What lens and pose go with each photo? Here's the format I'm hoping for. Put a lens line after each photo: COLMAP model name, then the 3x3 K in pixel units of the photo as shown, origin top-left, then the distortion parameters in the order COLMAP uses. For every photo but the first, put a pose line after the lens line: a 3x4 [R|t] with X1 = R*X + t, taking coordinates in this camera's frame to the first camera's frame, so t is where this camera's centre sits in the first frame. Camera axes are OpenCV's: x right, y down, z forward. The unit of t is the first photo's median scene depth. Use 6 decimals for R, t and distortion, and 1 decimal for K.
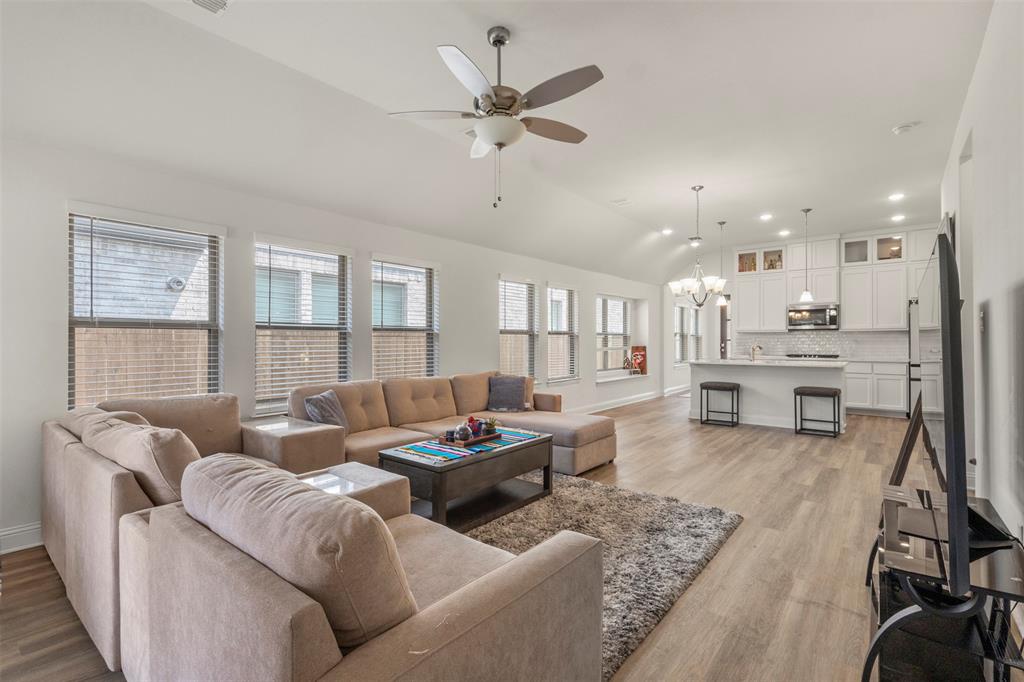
lens RADIAL K [[474.2, 0, 512.6], [0, 474.2, 340.3], [0, 0, 1]] dist [0.002993, 0.001336]
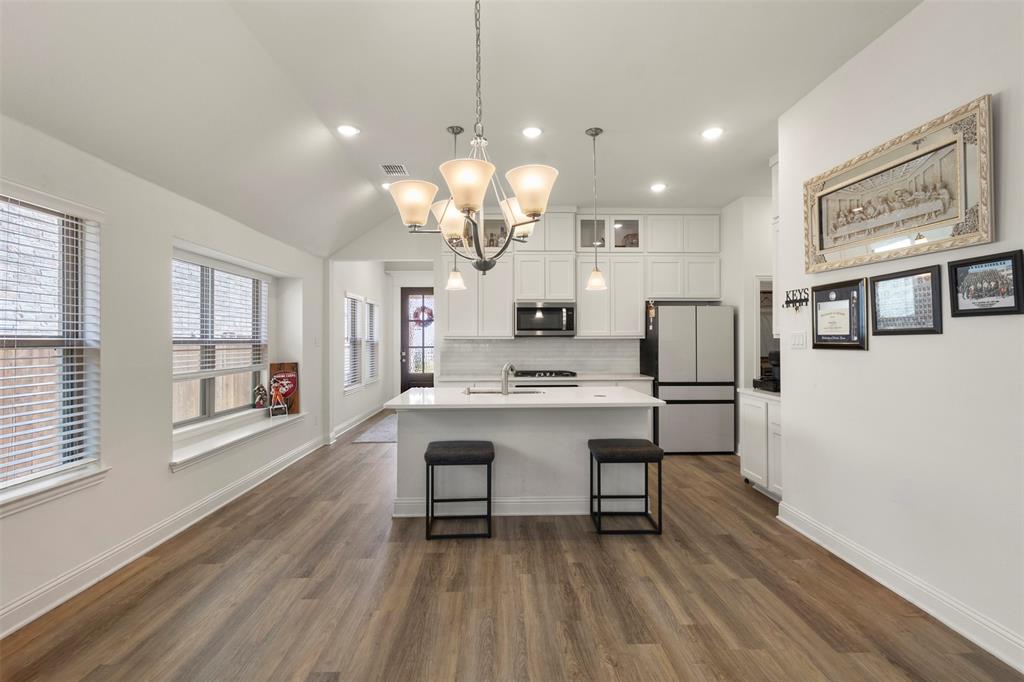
lens RADIAL K [[474.2, 0, 514.0], [0, 474.2, 340.4], [0, 0, 1]] dist [0.002993, 0.001336]
pose [[0.759871, 0.001019, 0.650074, 0.119260], [0.000294, 0.999998, -0.001911, -0.013383], [-0.650074, 0.001644, 0.759869, 0.439591]]
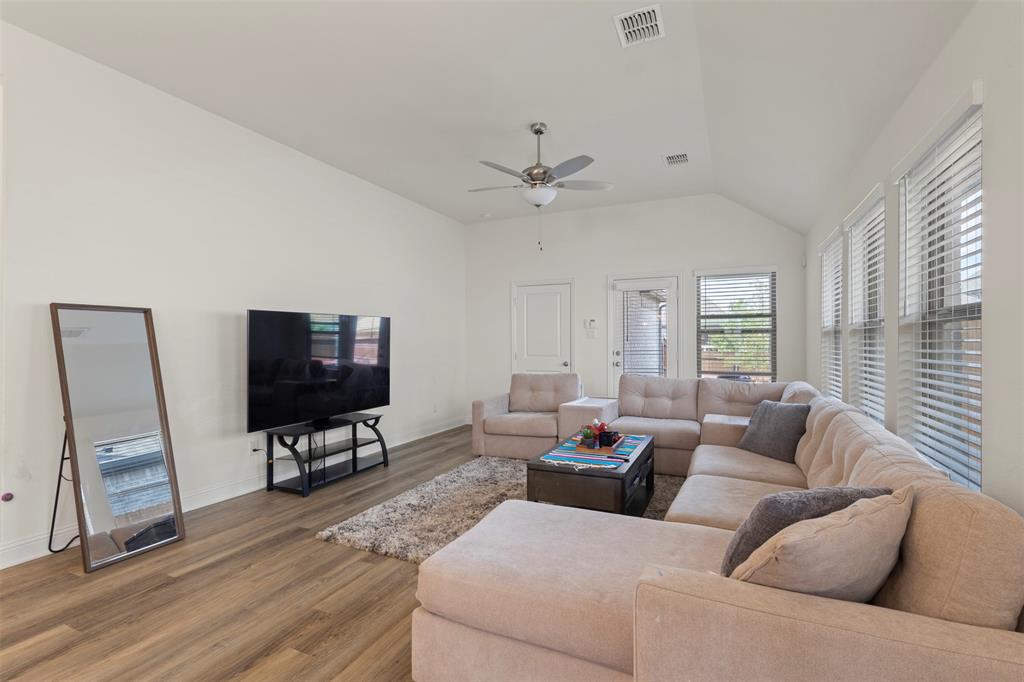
lens RADIAL K [[474.2, 0, 512.2], [0, 474.2, 342.0], [0, 0, 1]] dist [0.002993, 0.001336]
pose [[-0.969689, 0.004064, -0.244310, 0.179904], [0.004040, 0.999992, 0.000599, -0.002464], [0.244311, -0.000406, -0.969697, 1.055022]]
